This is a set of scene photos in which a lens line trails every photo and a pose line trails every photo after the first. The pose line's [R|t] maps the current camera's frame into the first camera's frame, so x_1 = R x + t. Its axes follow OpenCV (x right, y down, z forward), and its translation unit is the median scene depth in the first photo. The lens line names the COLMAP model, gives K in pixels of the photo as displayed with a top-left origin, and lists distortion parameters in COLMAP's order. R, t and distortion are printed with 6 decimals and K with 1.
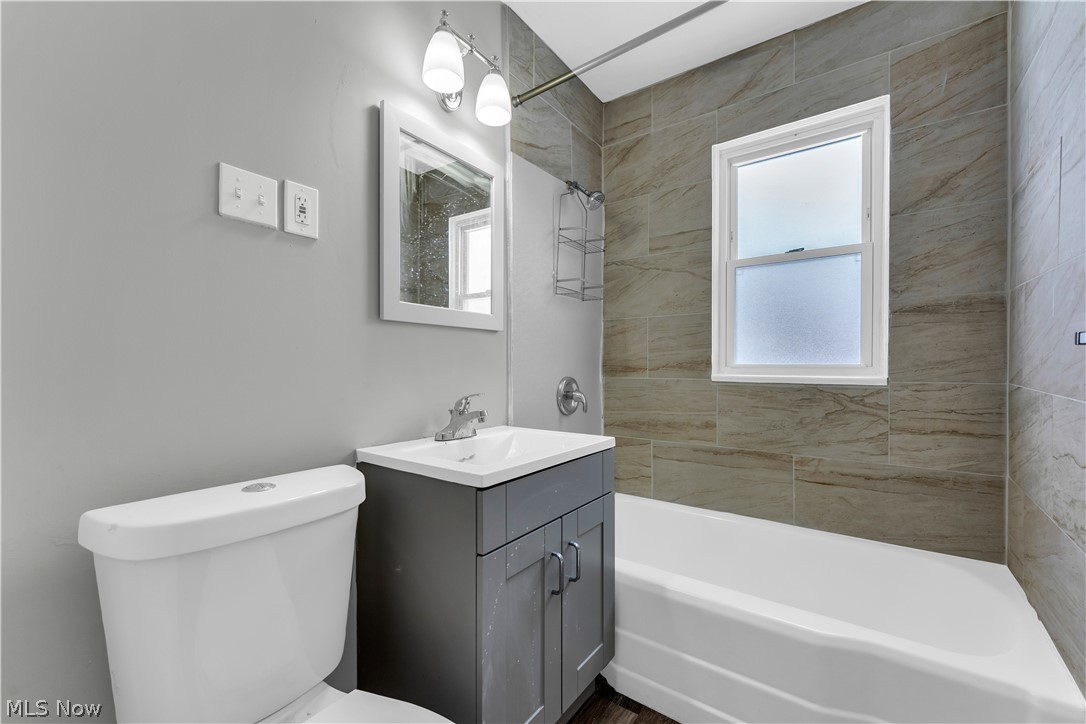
lens RADIAL K [[443.7, 0, 540.2], [0, 443.7, 367.0], [0, 0, 1]] dist [-0.000516, -0.000053]
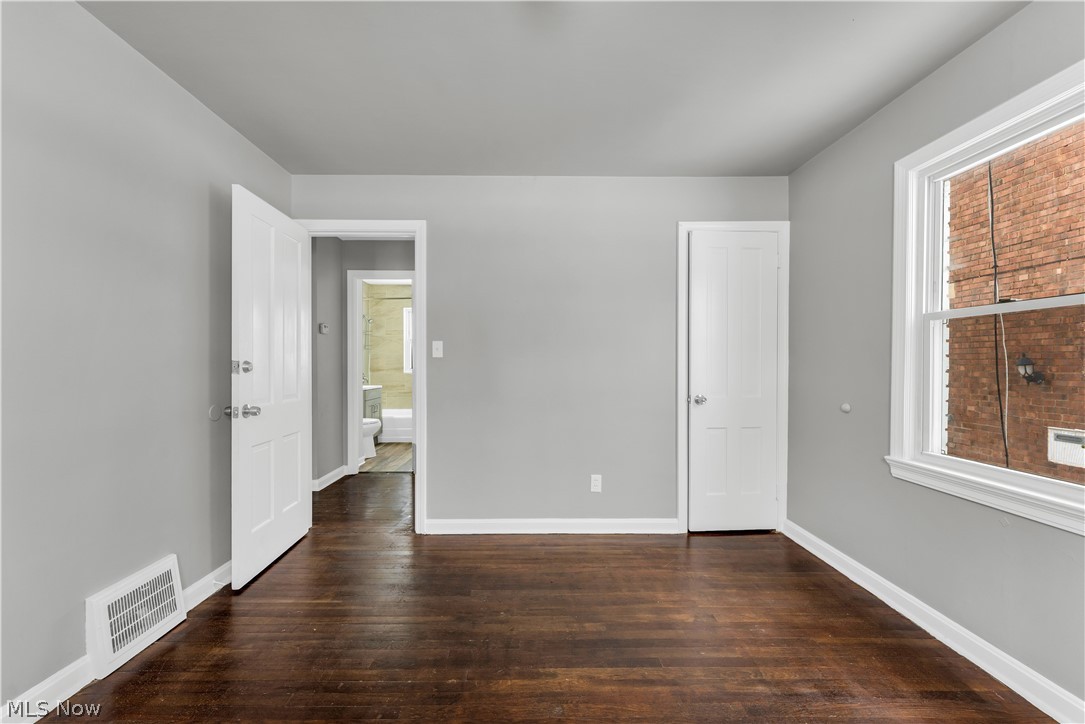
lens RADIAL K [[443.3, 0, 538.7], [0, 443.3, 363.3], [0, 0, 1]] dist [-0.000516, -0.000053]
pose [[0.787842, -0.000388, 0.615878, -0.882739], [-0.000667, 0.999999, 0.001483, -0.049696], [-0.615877, -0.001579, 0.787840, -2.290586]]
